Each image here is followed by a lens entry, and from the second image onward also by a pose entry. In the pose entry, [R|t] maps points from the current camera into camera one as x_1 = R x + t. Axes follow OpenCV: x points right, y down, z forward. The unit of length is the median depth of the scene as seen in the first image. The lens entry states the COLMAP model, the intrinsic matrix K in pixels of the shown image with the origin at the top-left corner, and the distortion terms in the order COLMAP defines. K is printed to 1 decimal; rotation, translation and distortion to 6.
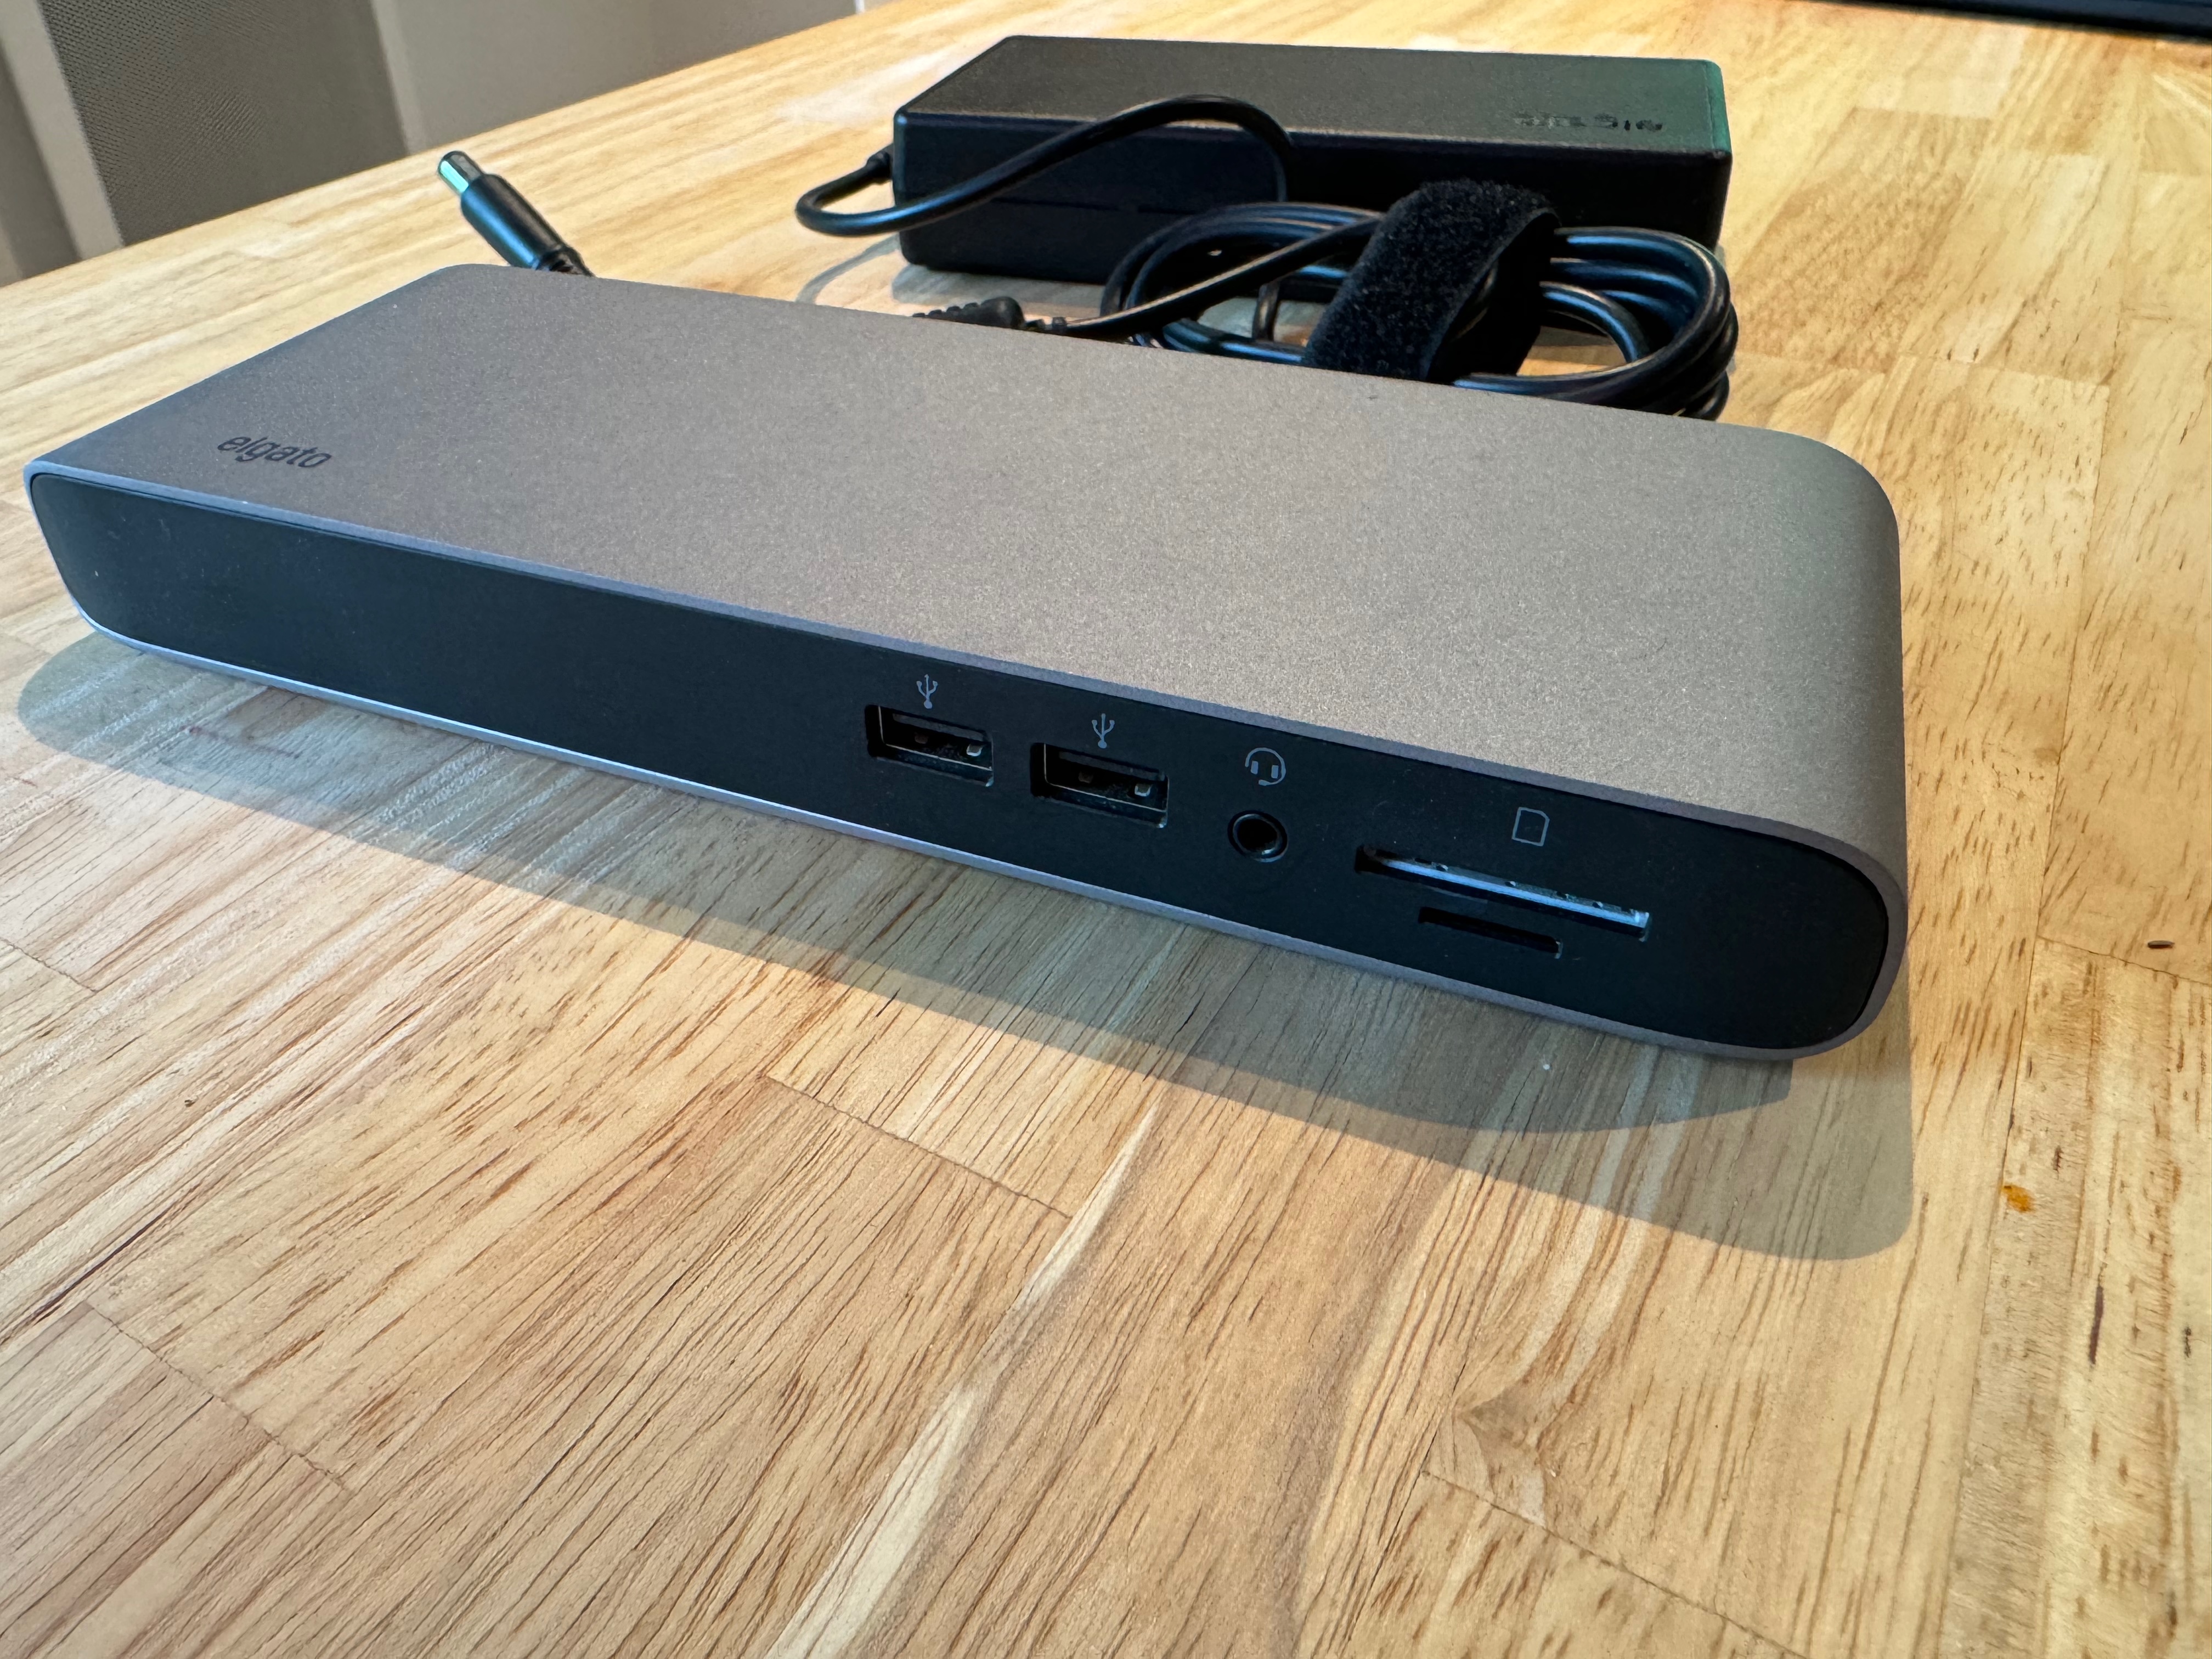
lens RADIAL K [[1588.3, 0, 964.9], [0, 1588.3, 814.6], [0, 0, 1]] dist [-0.011741, -0.010042]
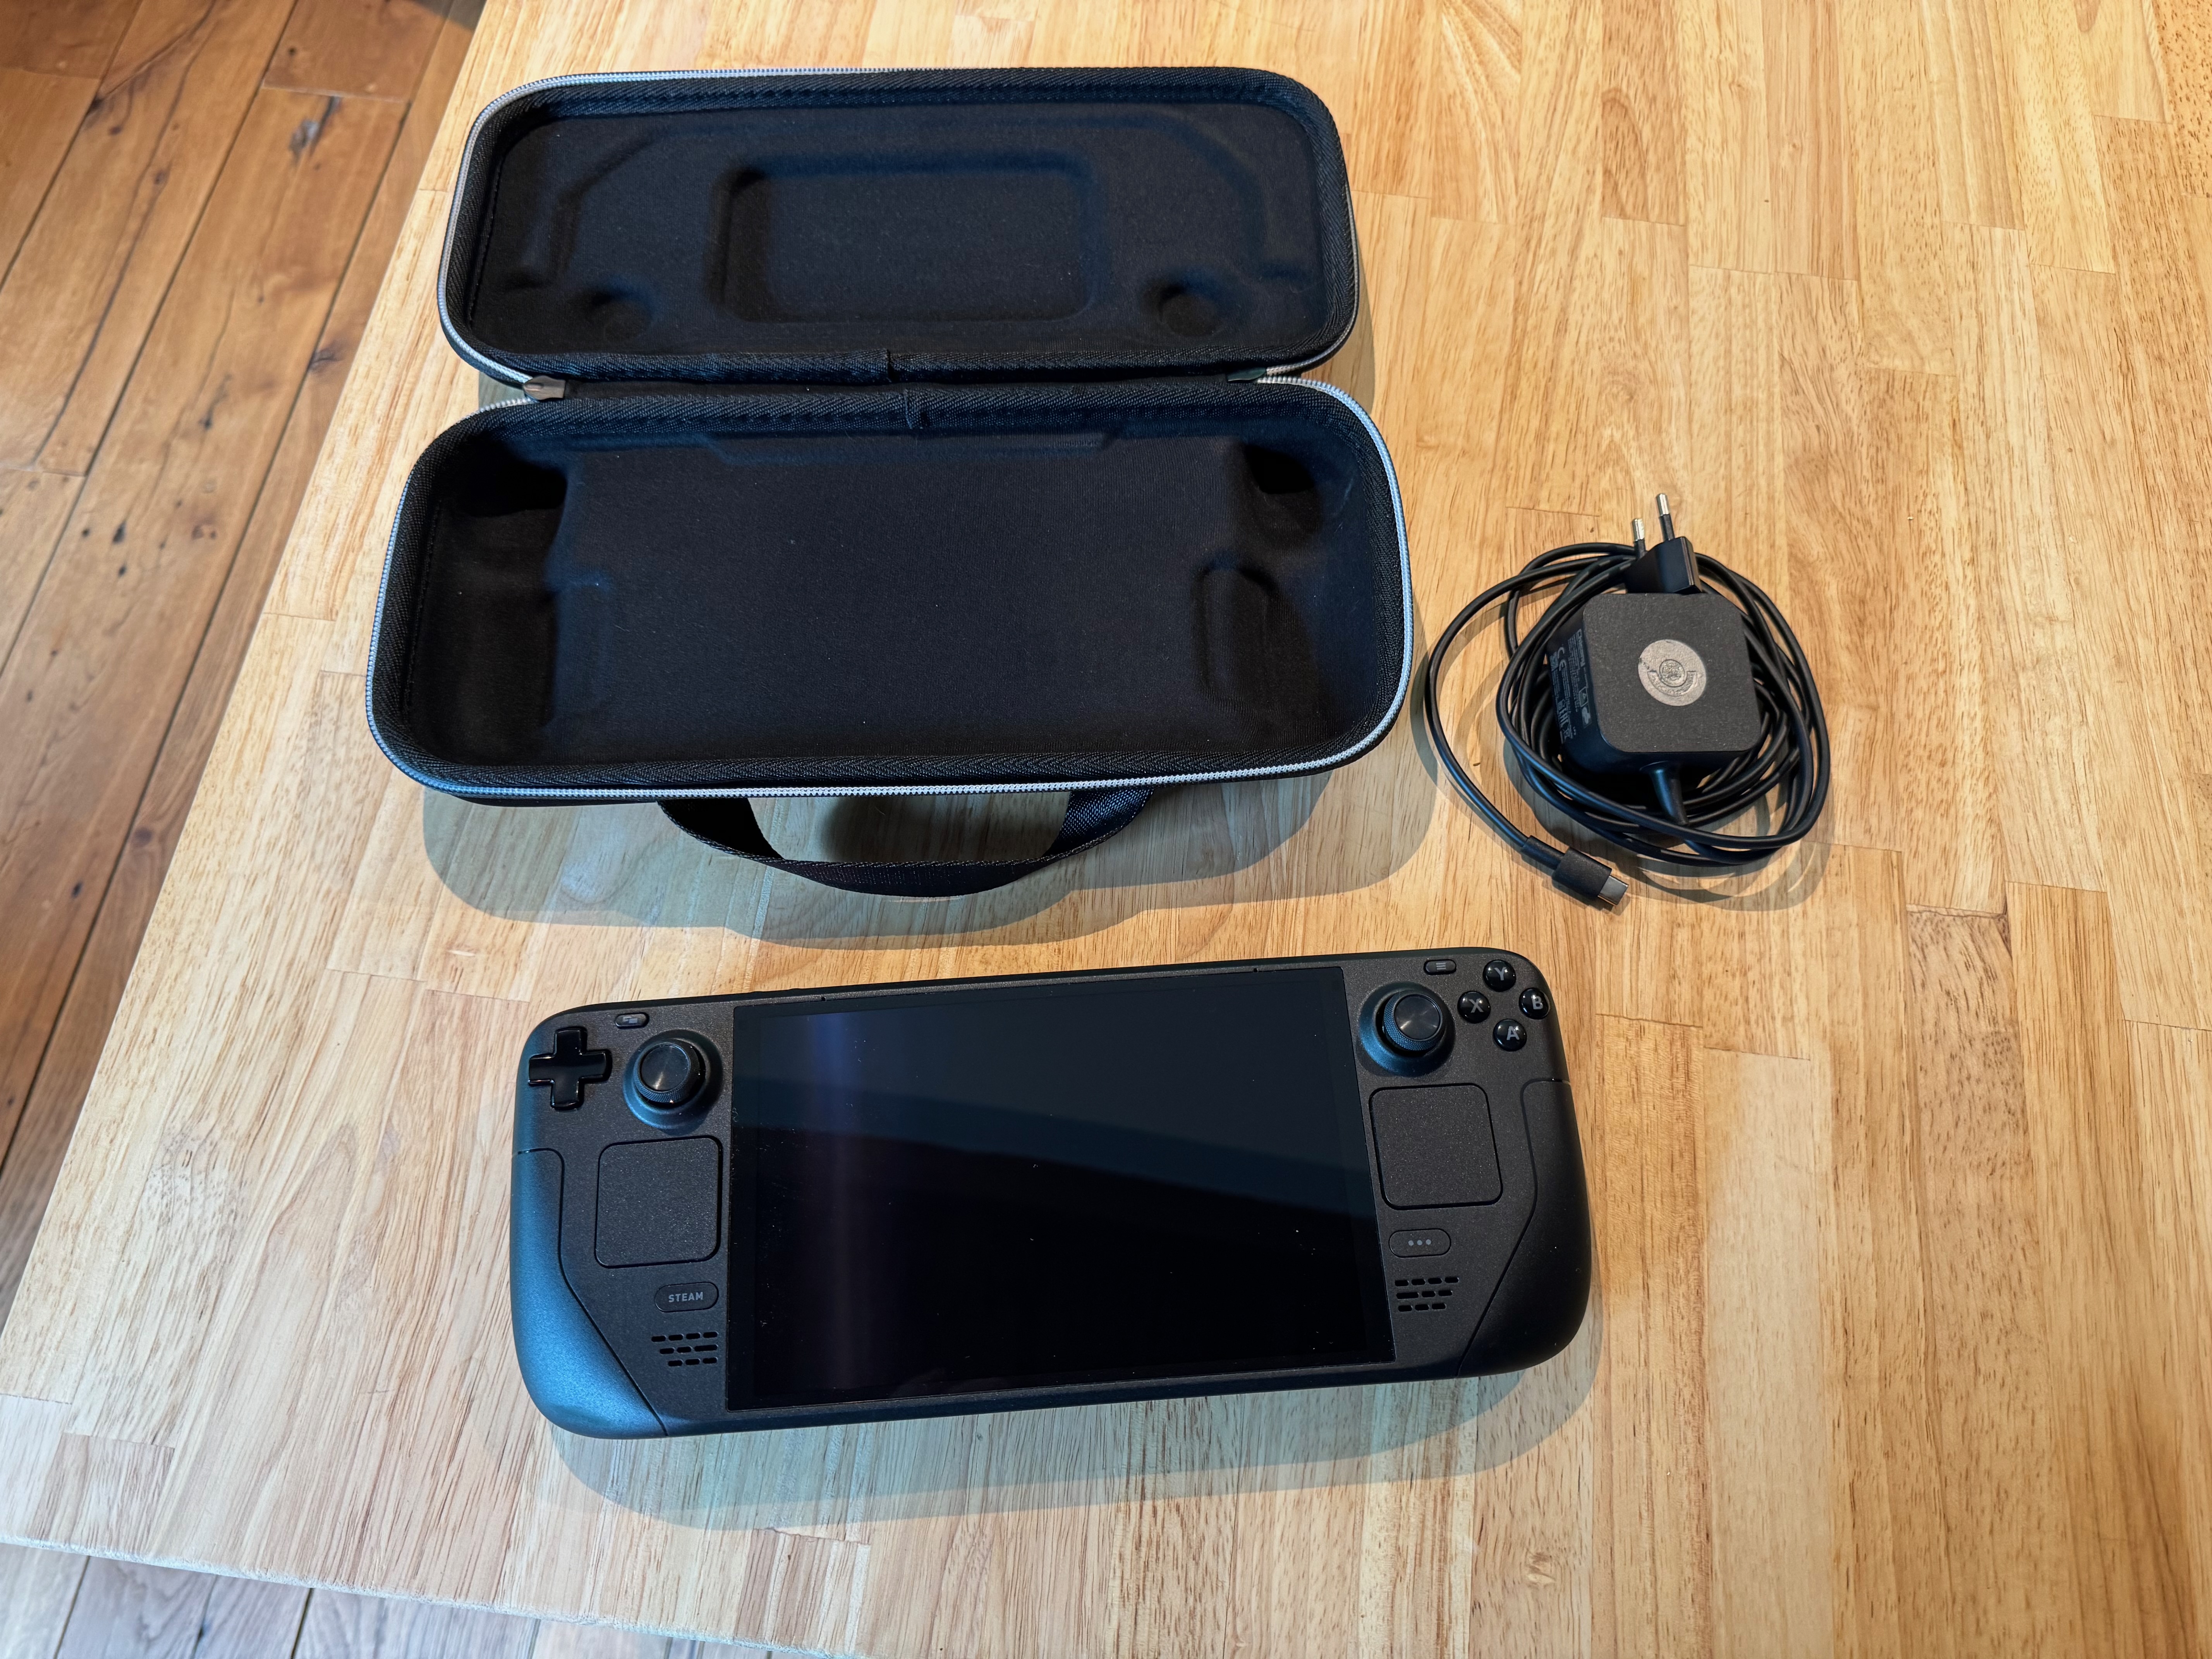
lens RADIAL K [[1588.3, 0, 1105.4], [0, 1588.3, 832.7], [0, 0, 1]] dist [-0.011741, -0.010042]
pose [[0.903983, -0.380066, 0.195871, -0.371470], [0.221674, 0.808329, 0.545403, -2.216474], [-0.365618, -0.449616, 0.814966, -1.370750]]
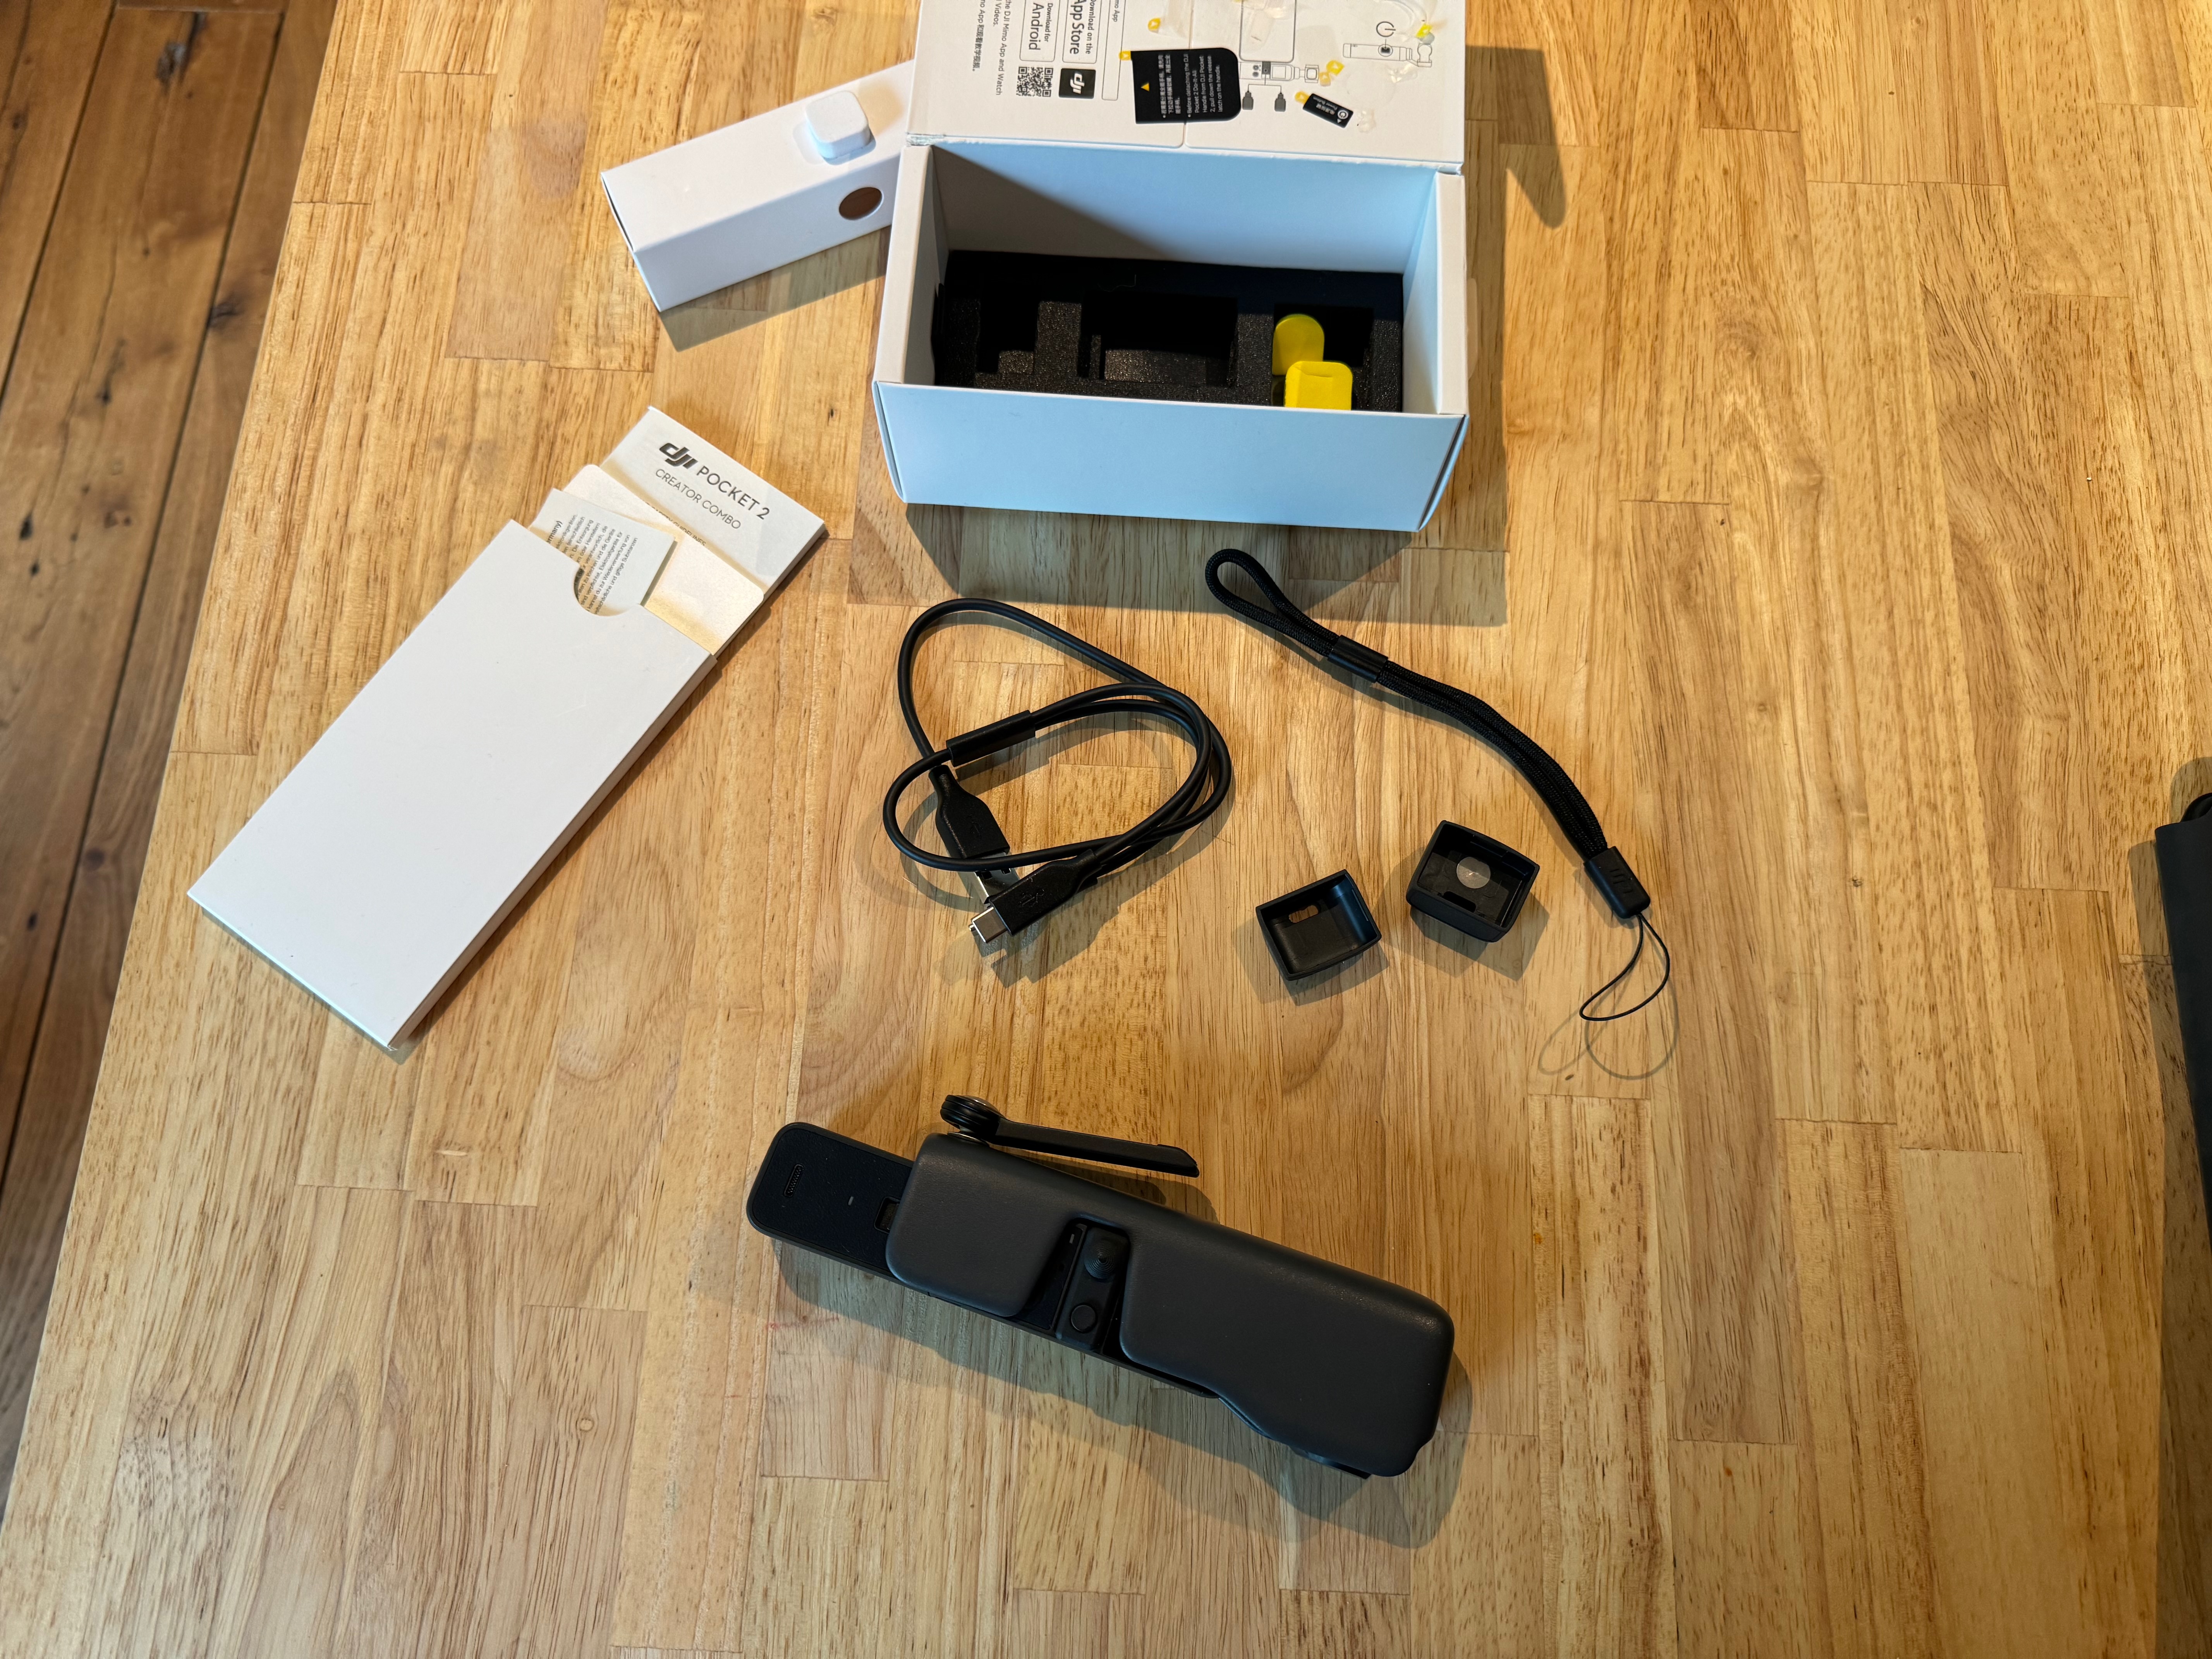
lens RADIAL K [[1588.3, 0, 1097.3], [0, 1588.3, 822.3], [0, 0, 1]] dist [-0.011741, -0.010042]
pose [[0.869064, -0.466845, 0.163658, -0.210261], [0.277682, 0.734140, 0.619621, -2.383694], [-0.409415, -0.493046, 0.767649, -0.610655]]
